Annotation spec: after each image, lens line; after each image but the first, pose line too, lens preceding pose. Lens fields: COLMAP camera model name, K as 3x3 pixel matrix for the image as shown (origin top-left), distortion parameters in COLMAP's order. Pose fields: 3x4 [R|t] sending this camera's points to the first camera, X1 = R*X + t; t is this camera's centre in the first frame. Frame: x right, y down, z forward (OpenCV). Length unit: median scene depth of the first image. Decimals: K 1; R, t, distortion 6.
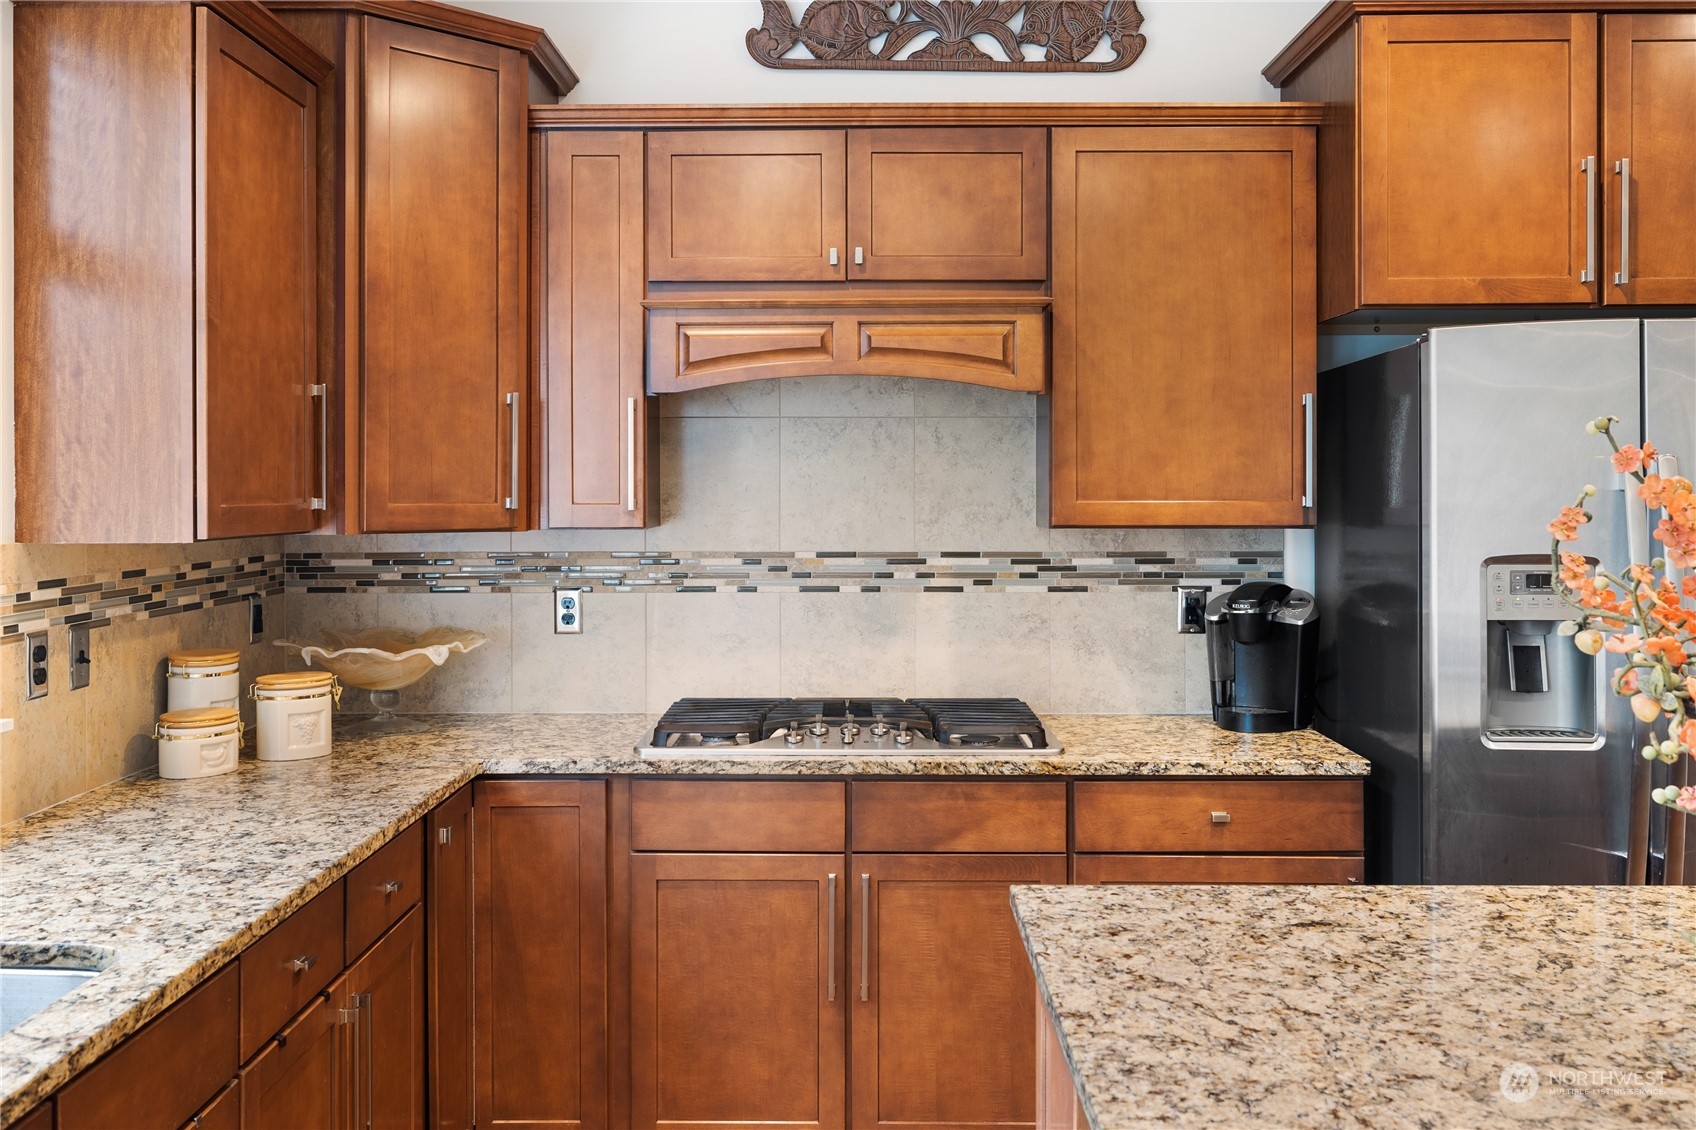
lens RADIAL K [[1552.4, 0, 843.4], [0, 1552.4, 486.9], [0, 0, 1]] dist [0.008571, 0.007902]
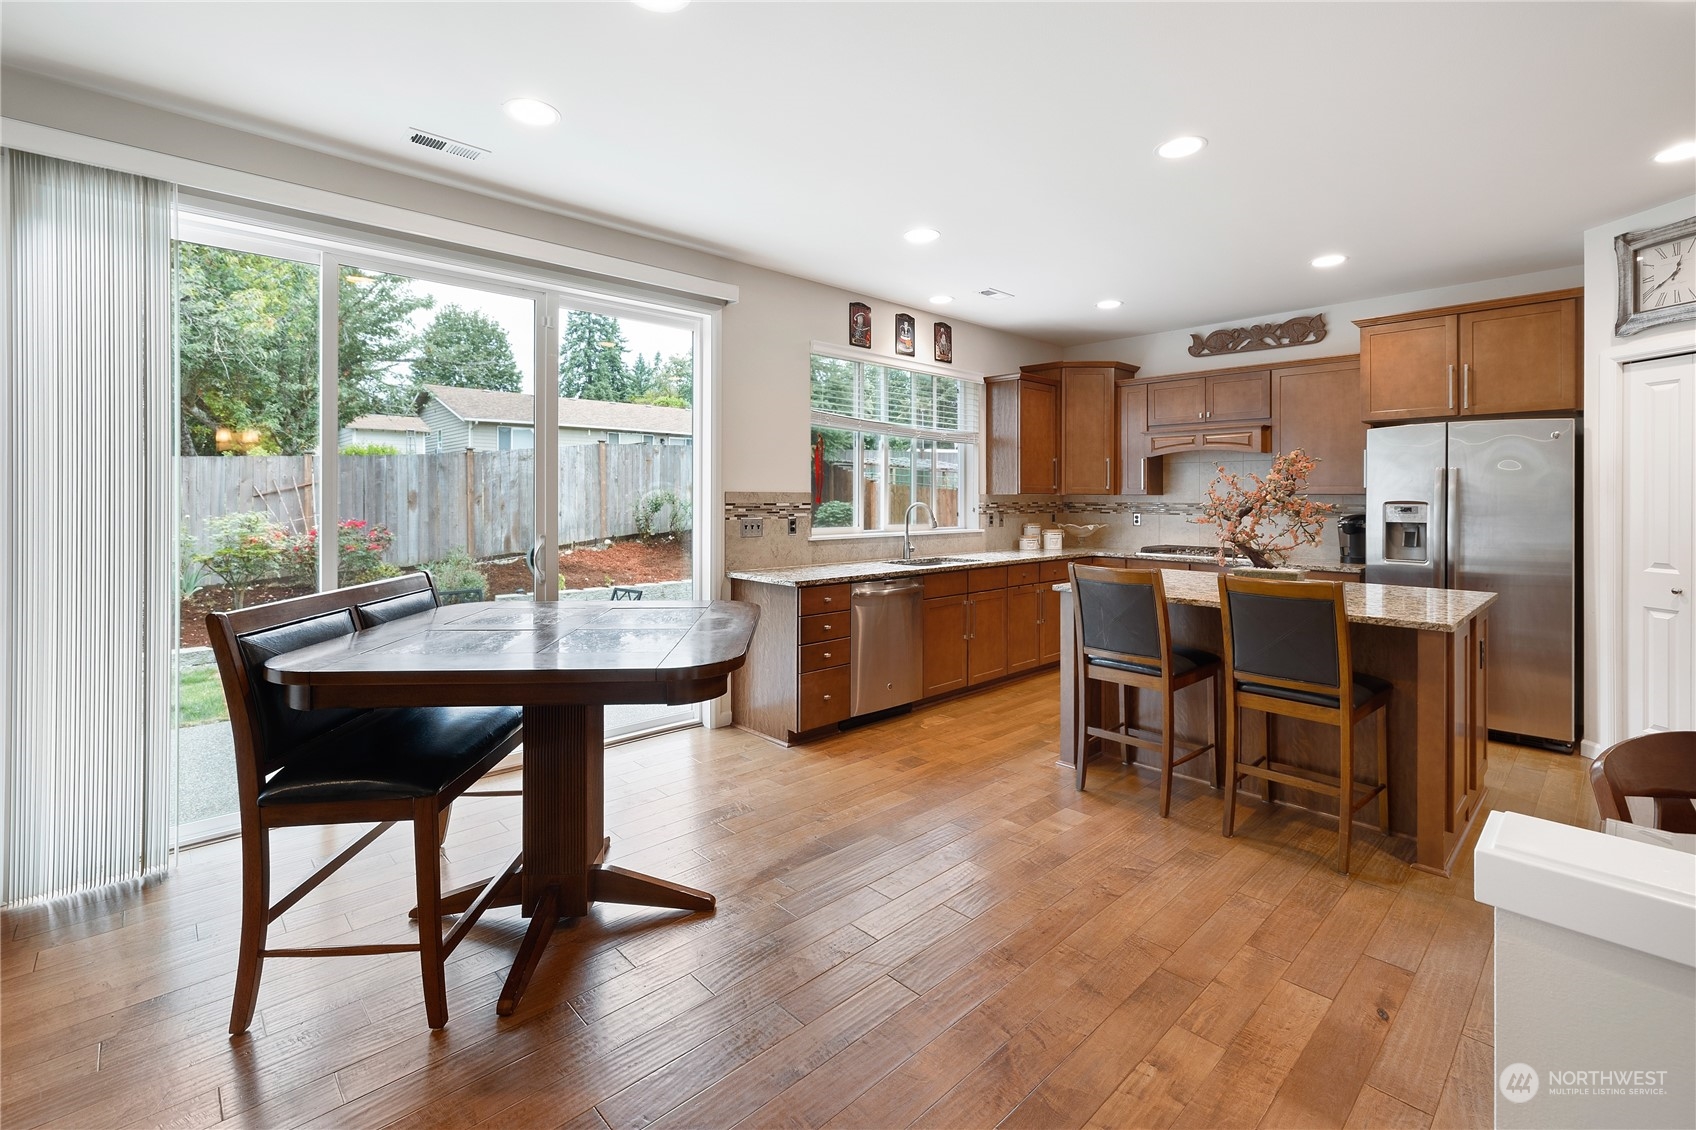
lens RADIAL K [[752.7, 0, 845.3], [0, 752.7, 497.6], [0, 0, 1]] dist [-0.000017, 0.000757]
pose [[0.695550, 0.003573, -0.718469, 0.668071], [-0.003183, 0.999993, 0.001892, 0.033890], [0.718470, 0.000971, 0.695557, -0.746720]]
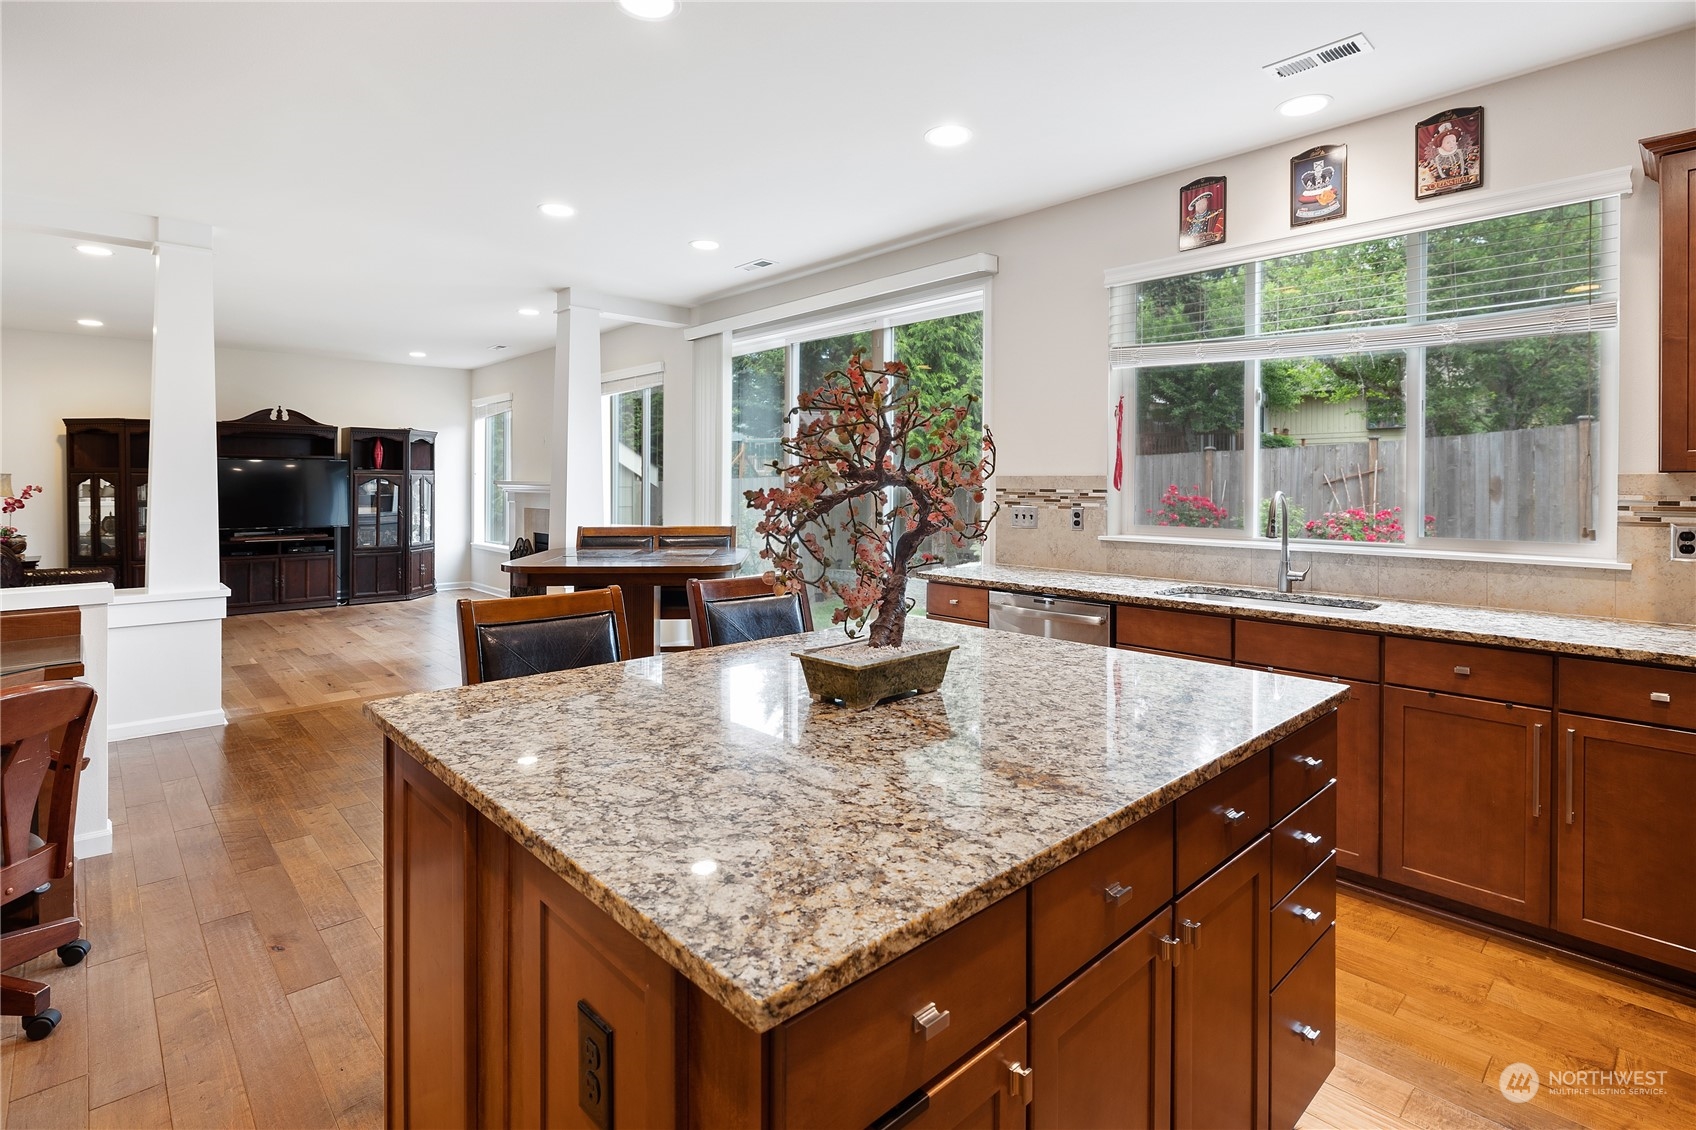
lens RADIAL K [[830.5, 0, 849.1], [0, 830.5, 486.8], [0, 0, 1]] dist [-0.001081, -0.000352]
pose [[-0.718428, 0.002461, -0.695597, 0.669617], [-0.001151, 0.999988, 0.004727, 0.037846], [0.695601, 0.004197, -0.718417, 0.808572]]
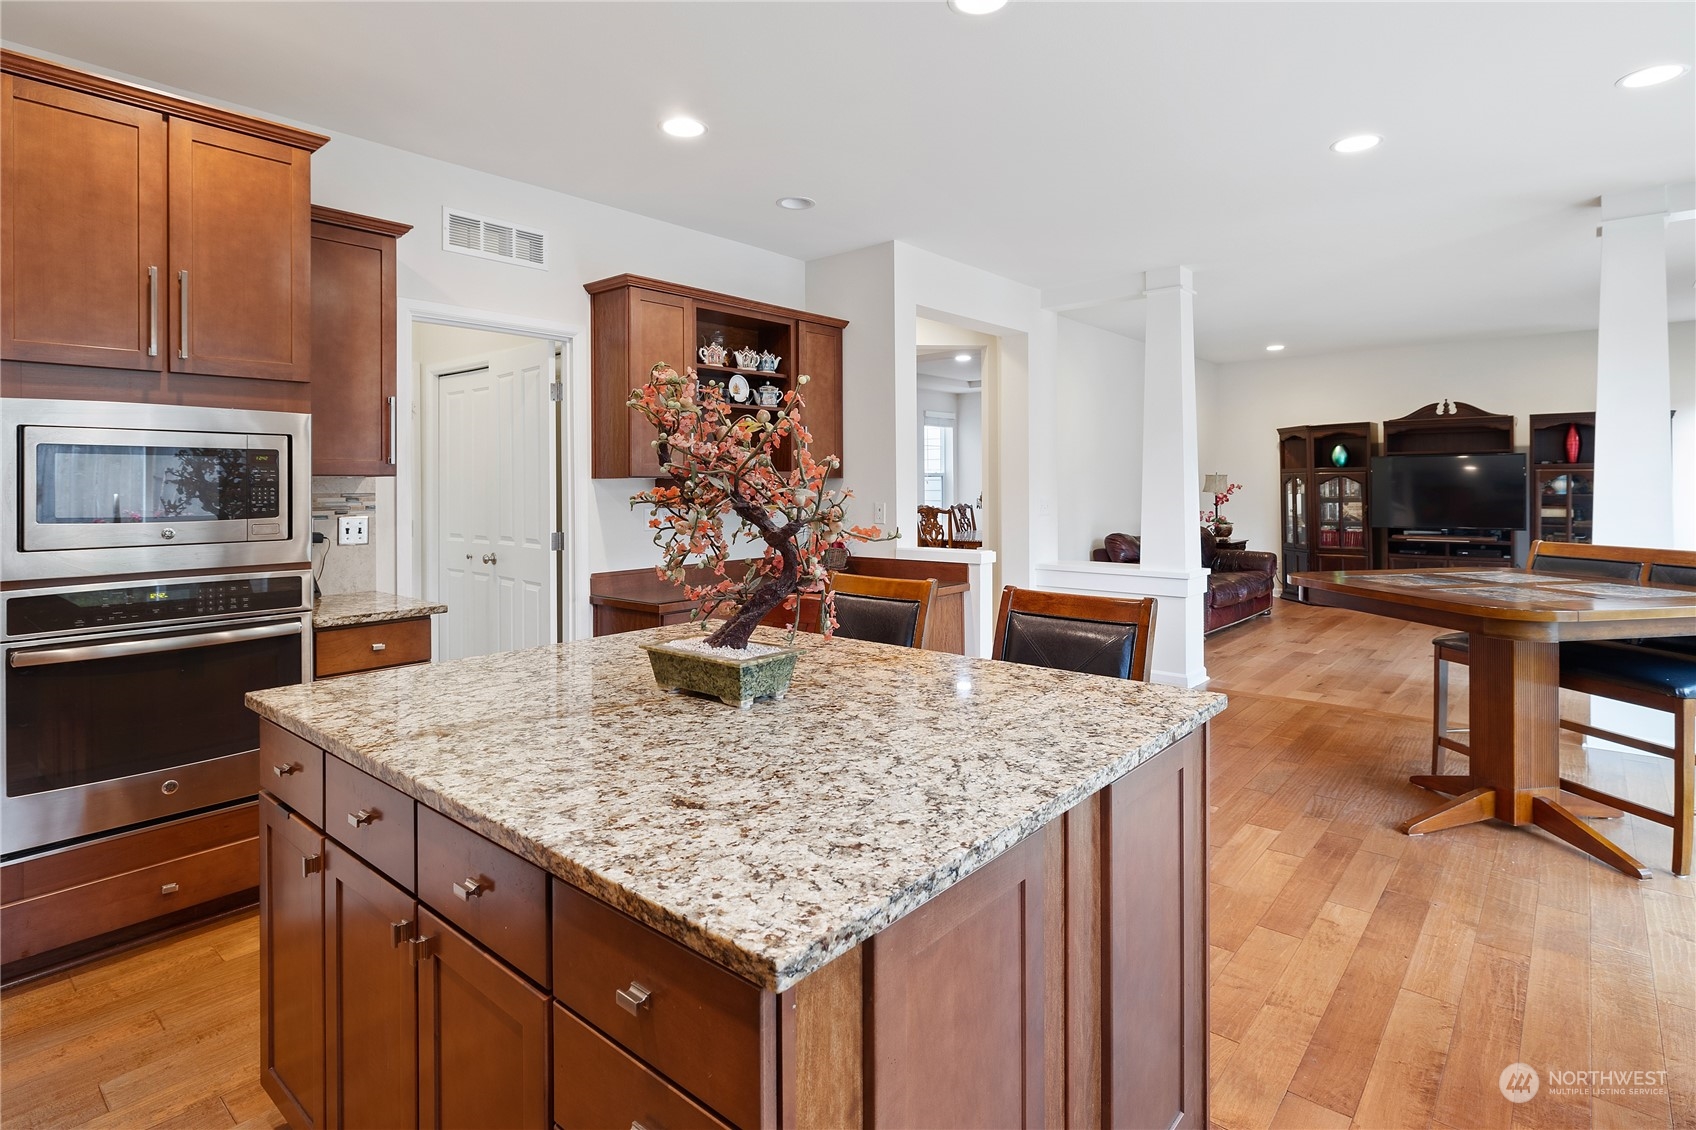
lens RADIAL K [[860.2, 0, 848.3], [0, 860.2, 483.0], [0, 0, 1]] dist [-0.000183, 0.001358]
pose [[-0.768463, 0.005707, 0.639868, -0.089260], [0.006726, 0.999977, -0.000840, 0.037771], [-0.639859, 0.003658, -0.768484, 0.794062]]
